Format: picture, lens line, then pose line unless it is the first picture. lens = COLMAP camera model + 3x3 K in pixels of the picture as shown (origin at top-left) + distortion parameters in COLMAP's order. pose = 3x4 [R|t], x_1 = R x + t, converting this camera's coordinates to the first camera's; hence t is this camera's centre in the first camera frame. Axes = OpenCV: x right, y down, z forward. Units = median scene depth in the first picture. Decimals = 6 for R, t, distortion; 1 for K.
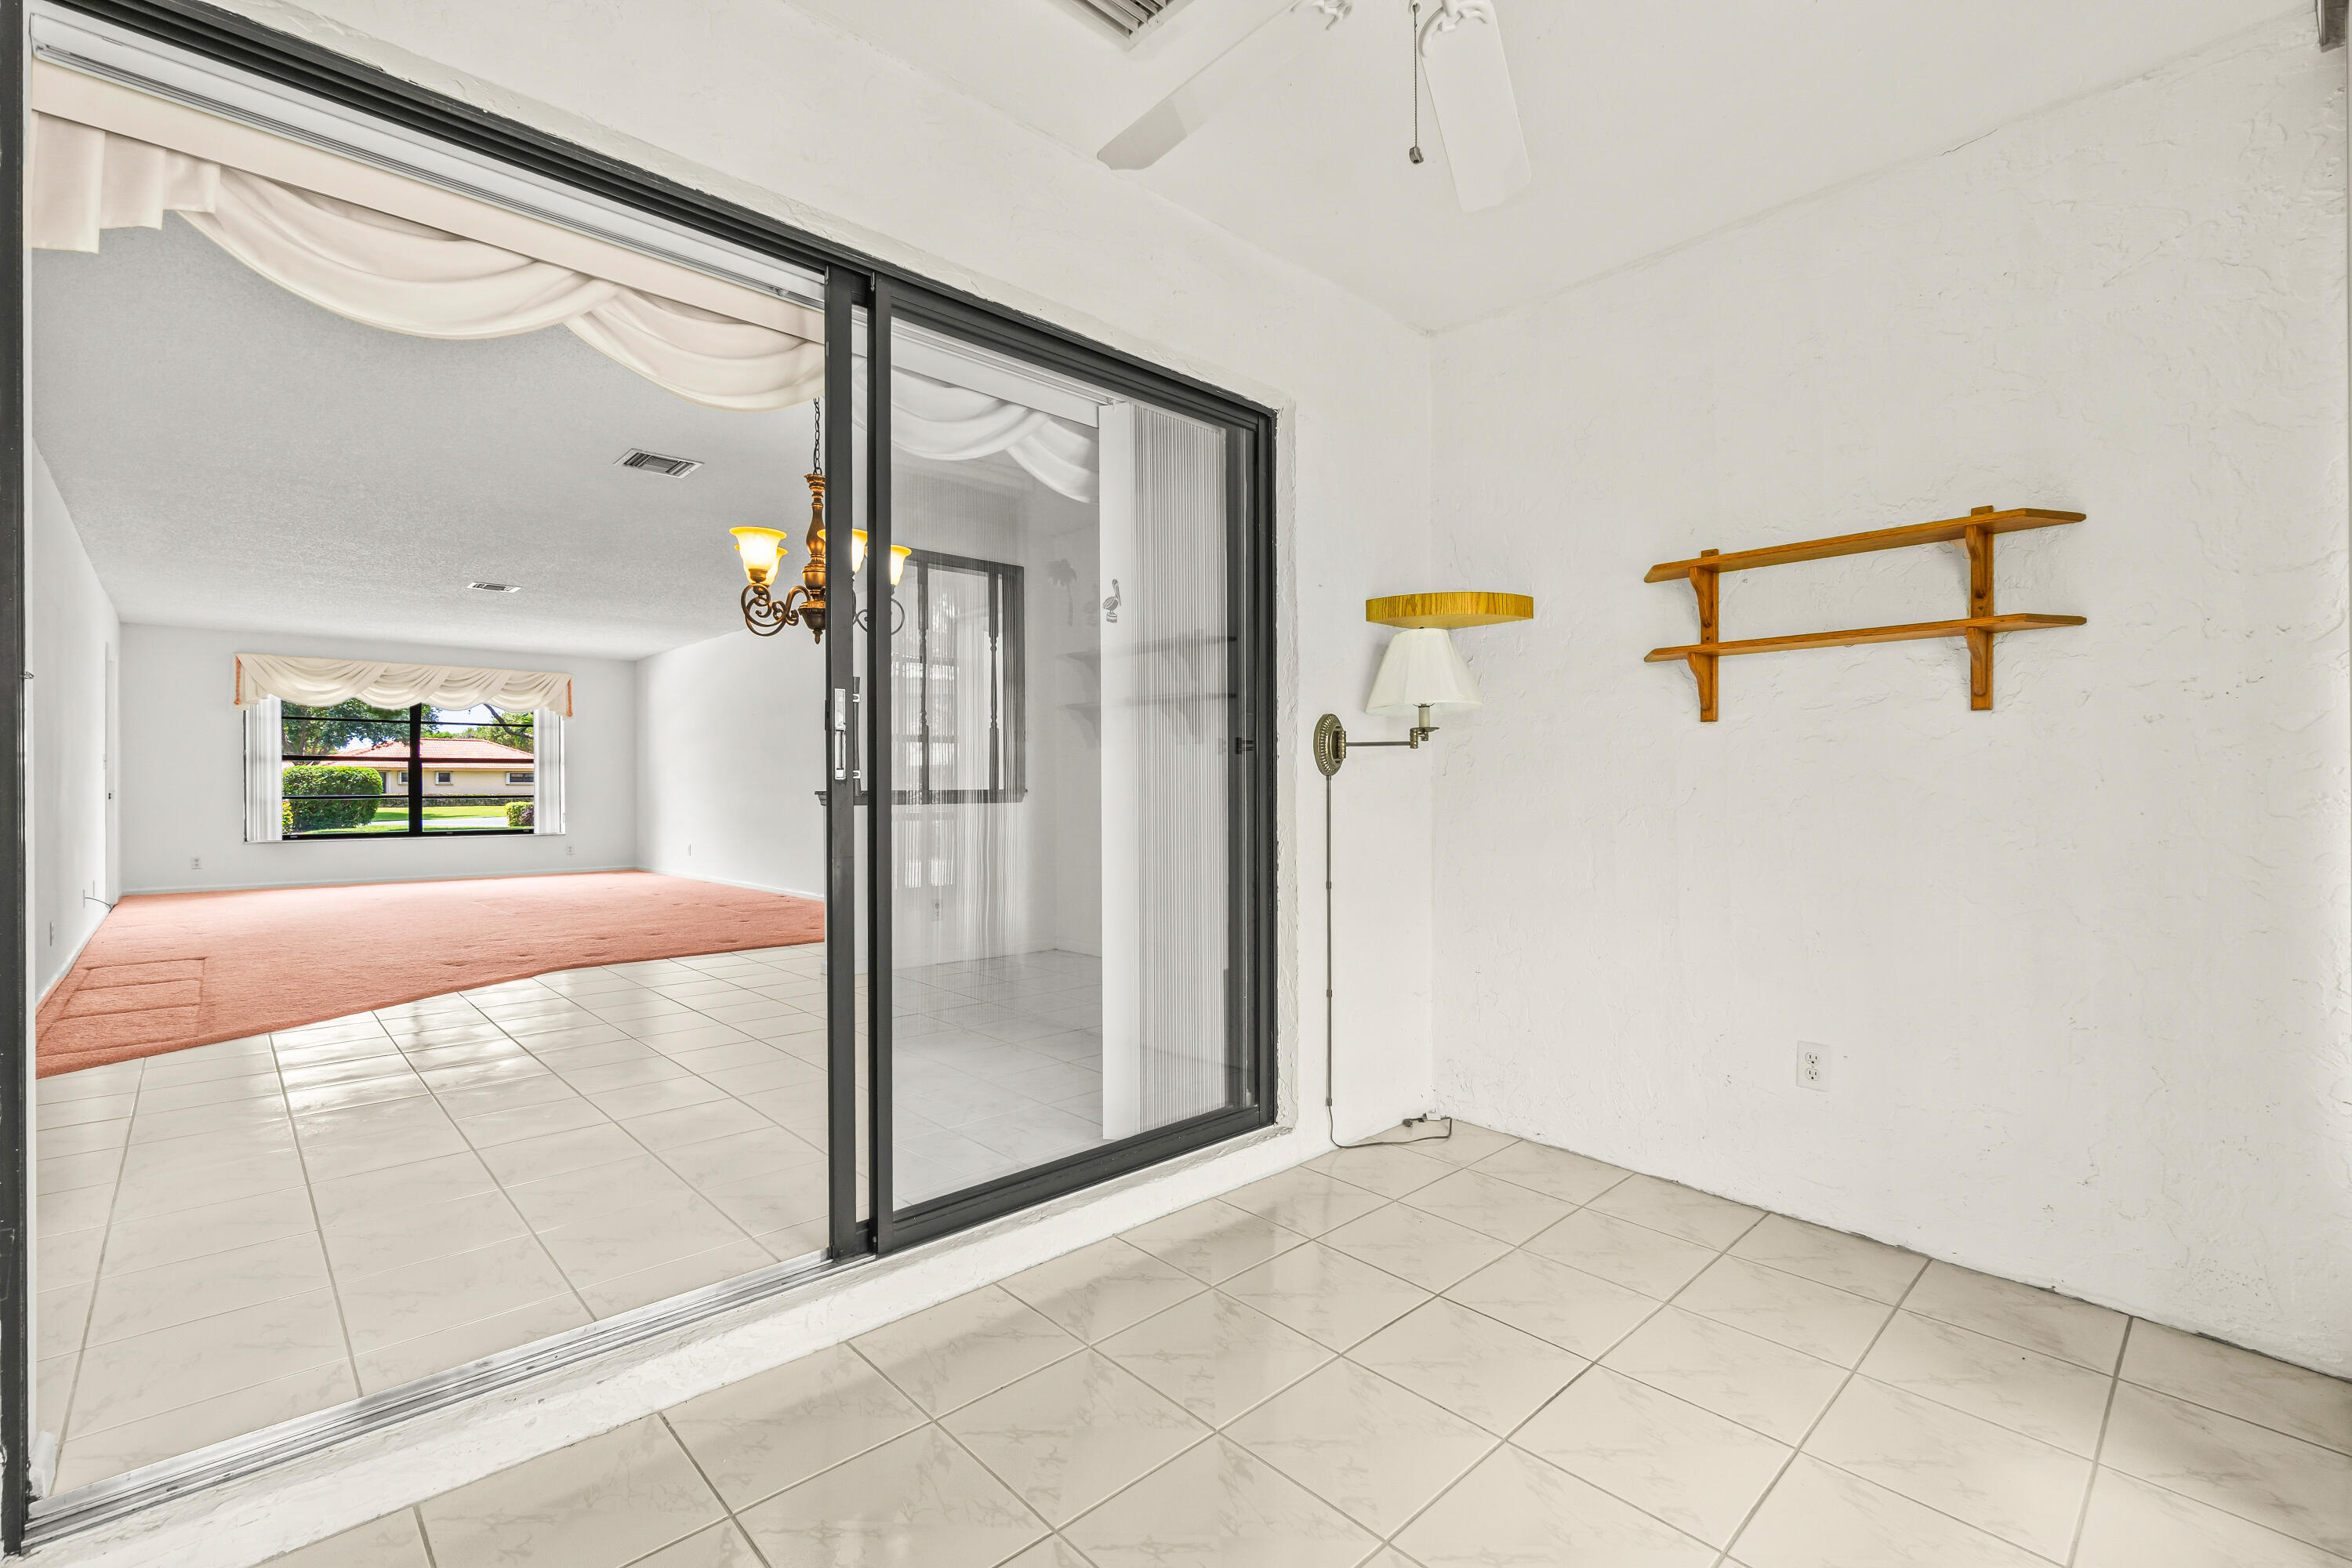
lens RADIAL K [[1022.4, 0, 1137.6], [0, 1022.4, 782.9], [0, 0, 1]] dist [-0.003953, 0.001155]
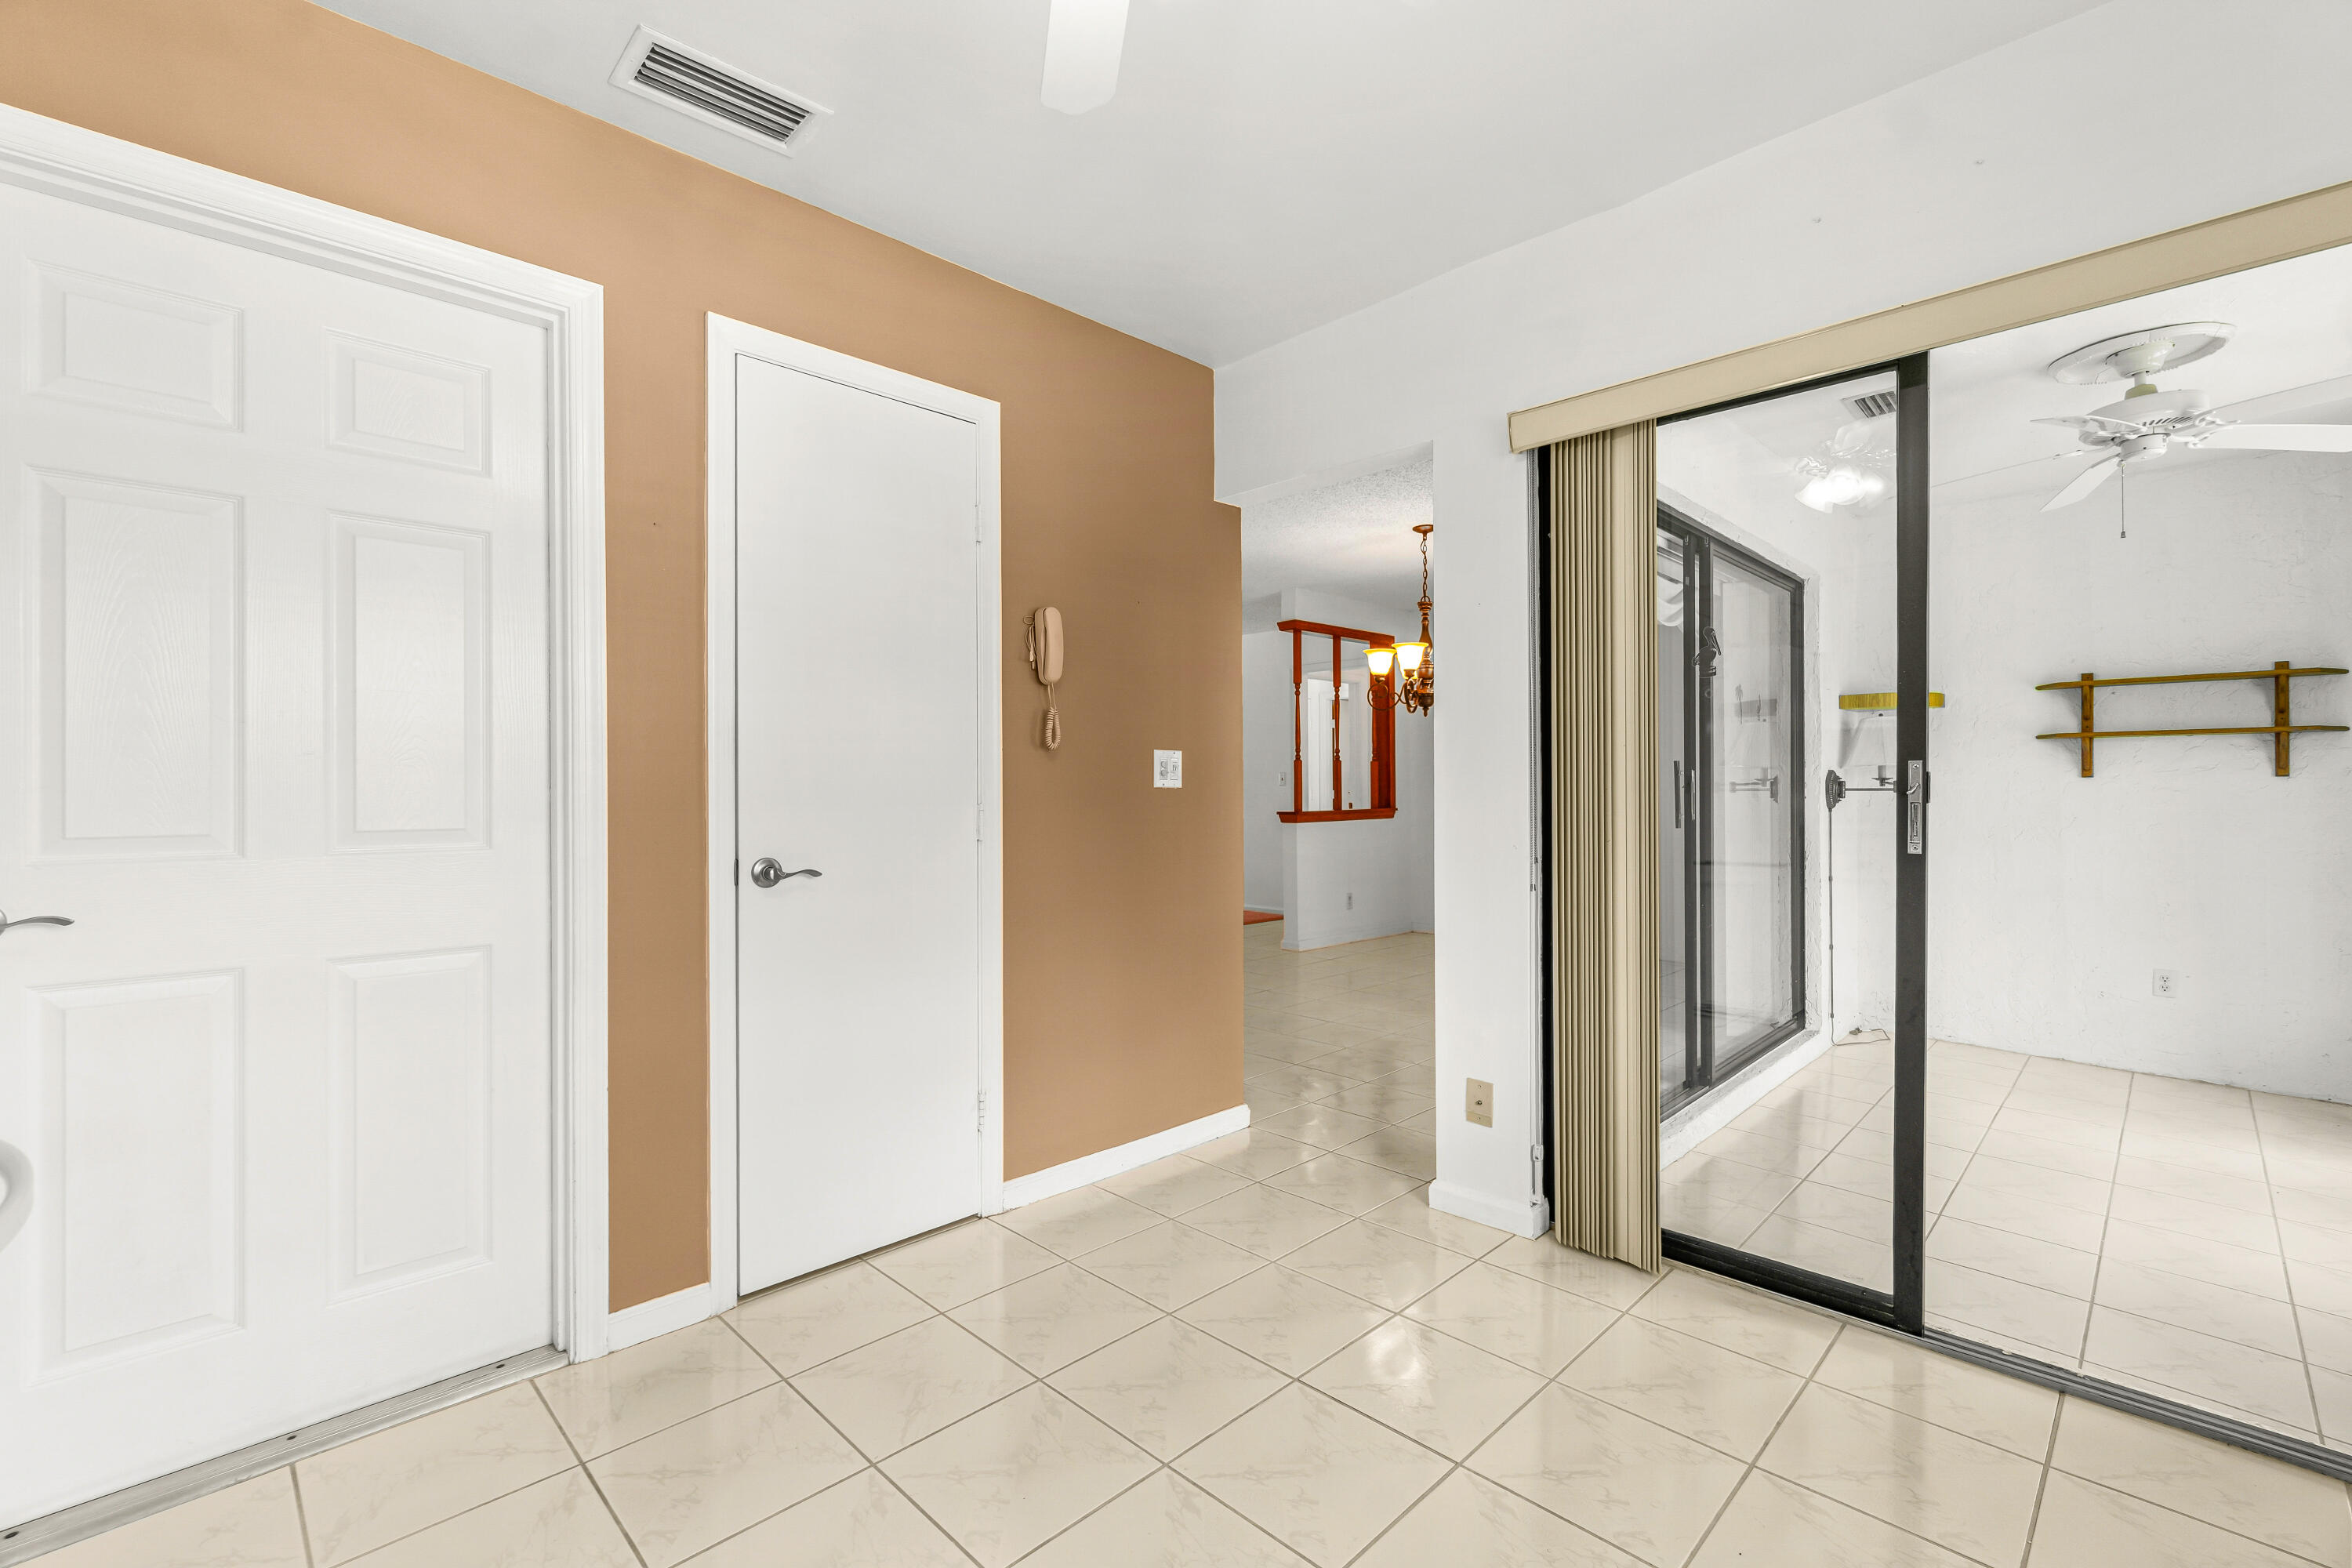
lens RADIAL K [[1022.4, 0, 1163.3], [0, 1022.4, 784.8], [0, 0, 1]] dist [-0.003953, 0.001155]
pose [[0.999251, -0.000313, 0.038700, -1.034822], [0.000437, 0.999995, -0.003188, -0.045980], [-0.038699, 0.003202, 0.999246, -0.610638]]
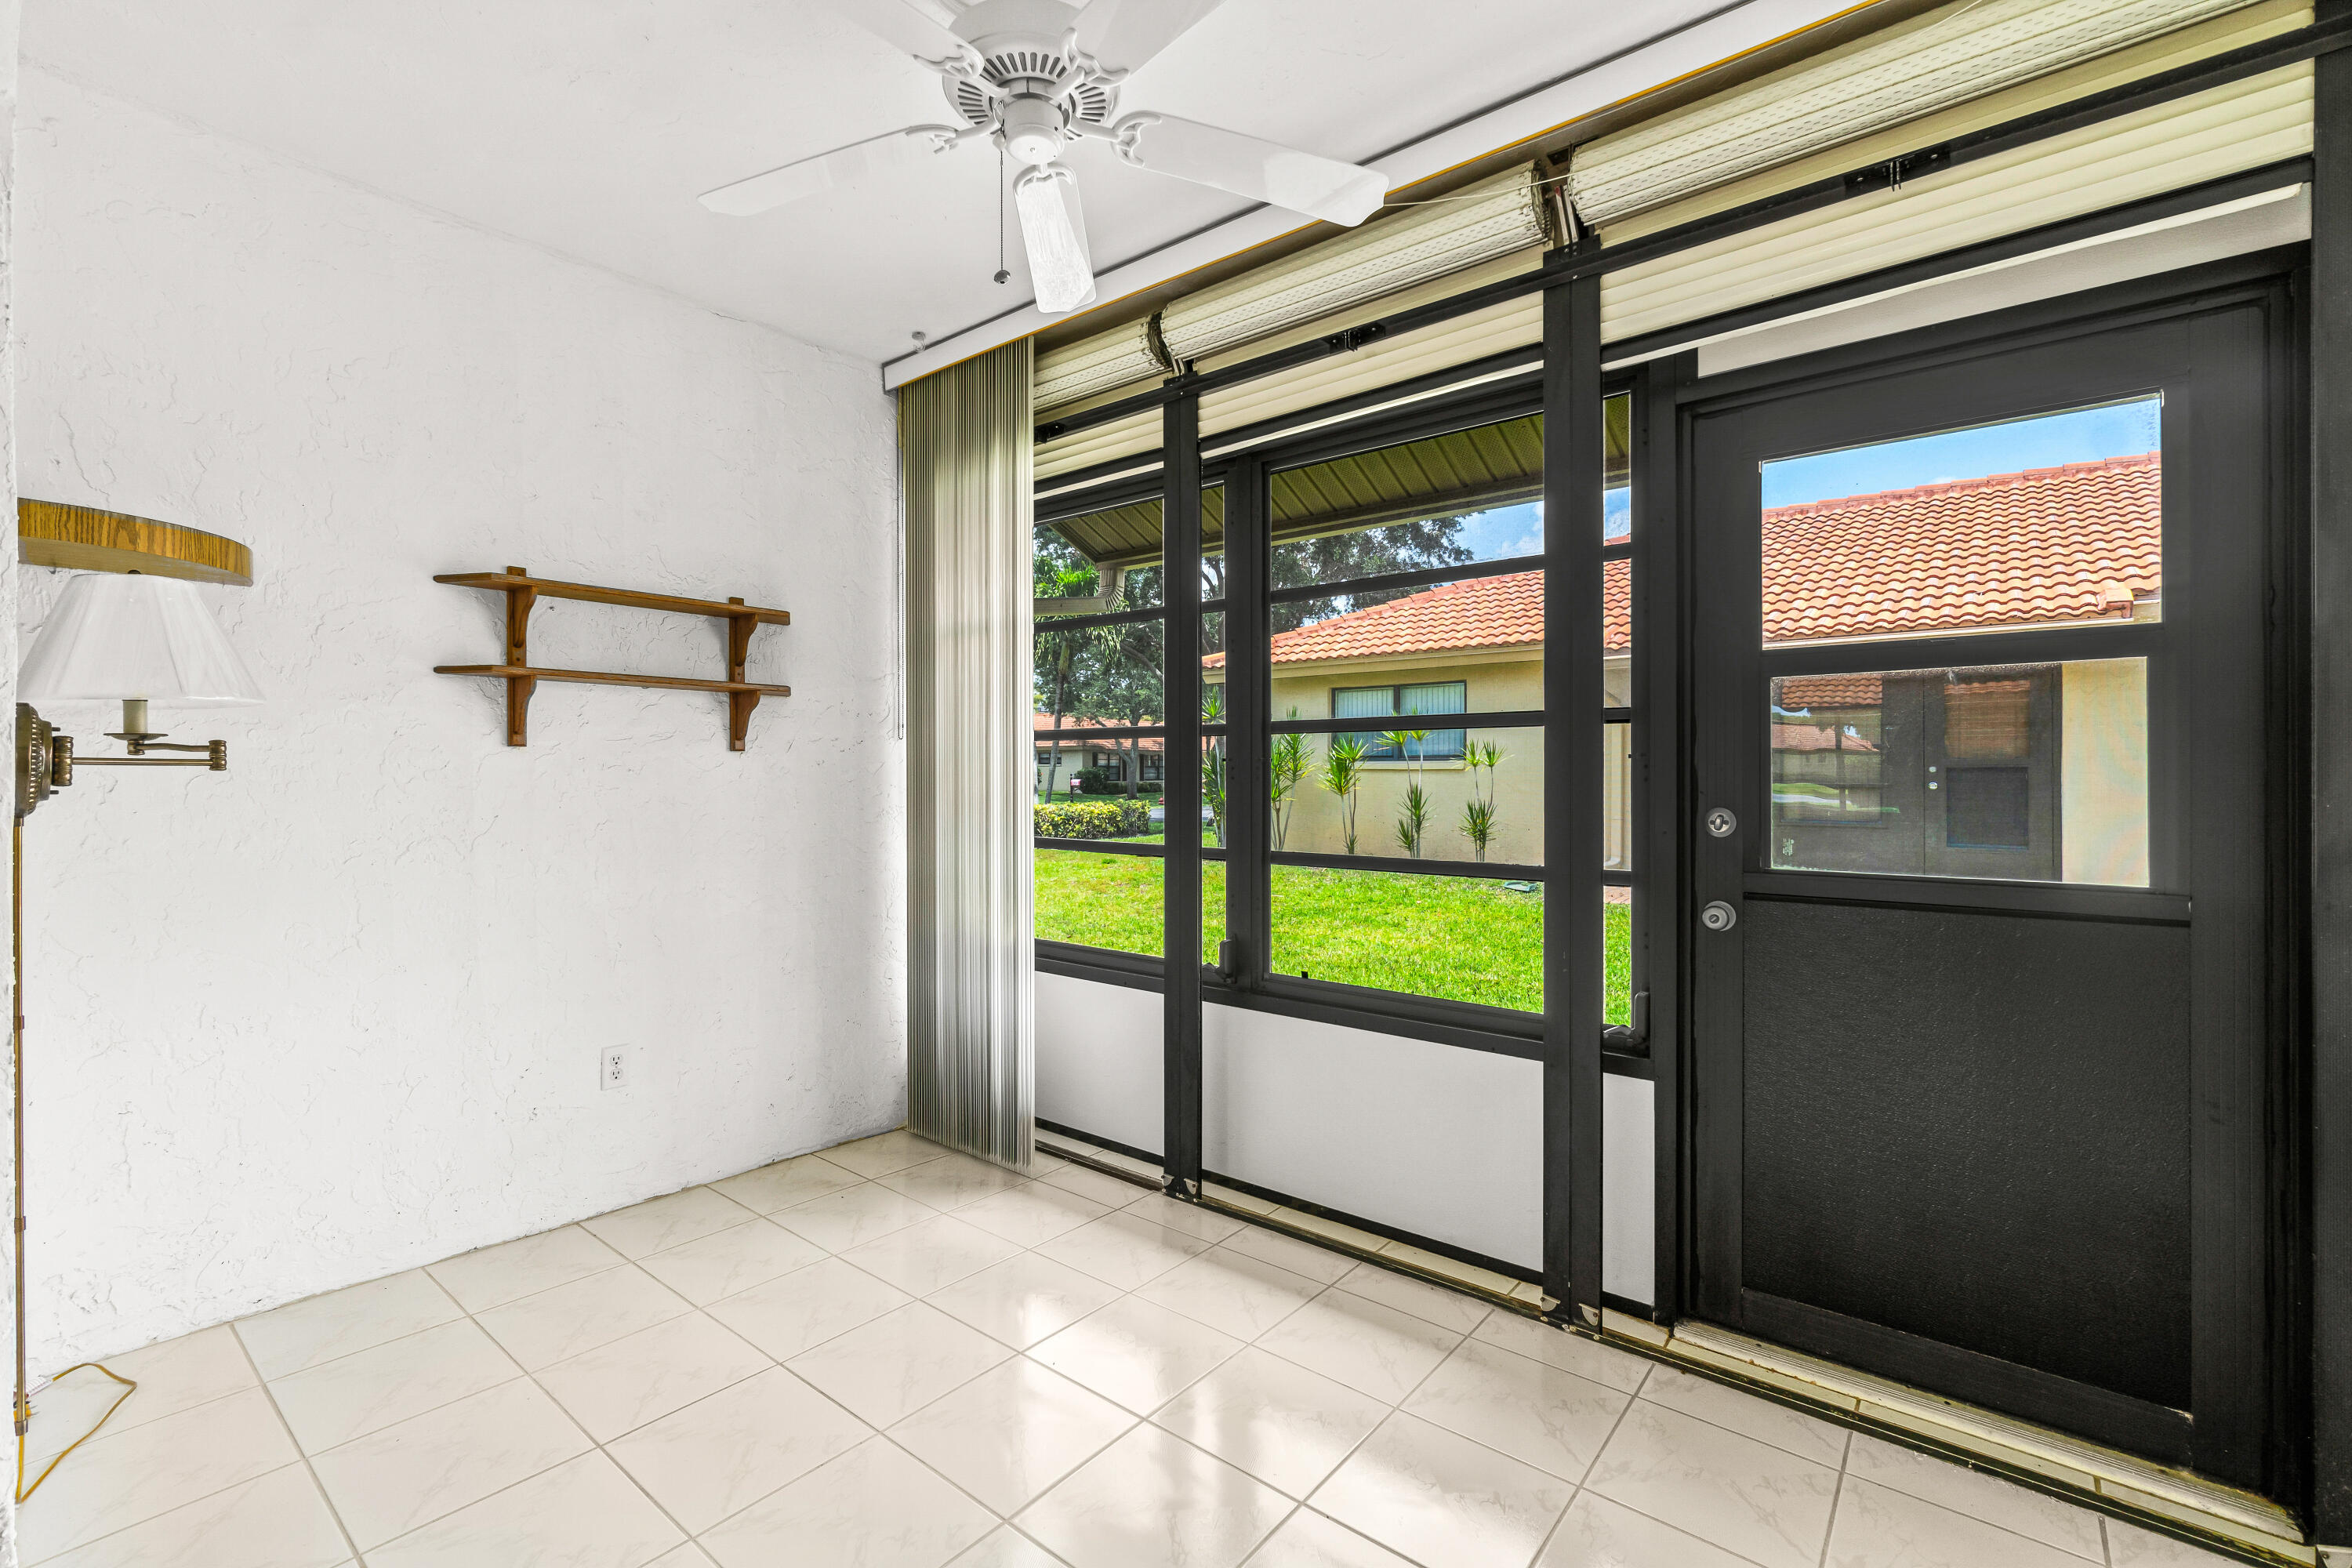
lens RADIAL K [[1022.4, 0, 1176.0], [0, 1022.4, 775.1], [0, 0, 1]] dist [-0.003953, 0.001155]
pose [[-0.146538, 0.002900, 0.989201, -0.498159], [0.002669, 0.999993, -0.002536, -0.030411], [-0.989201, 0.002269, -0.146545, 0.547503]]
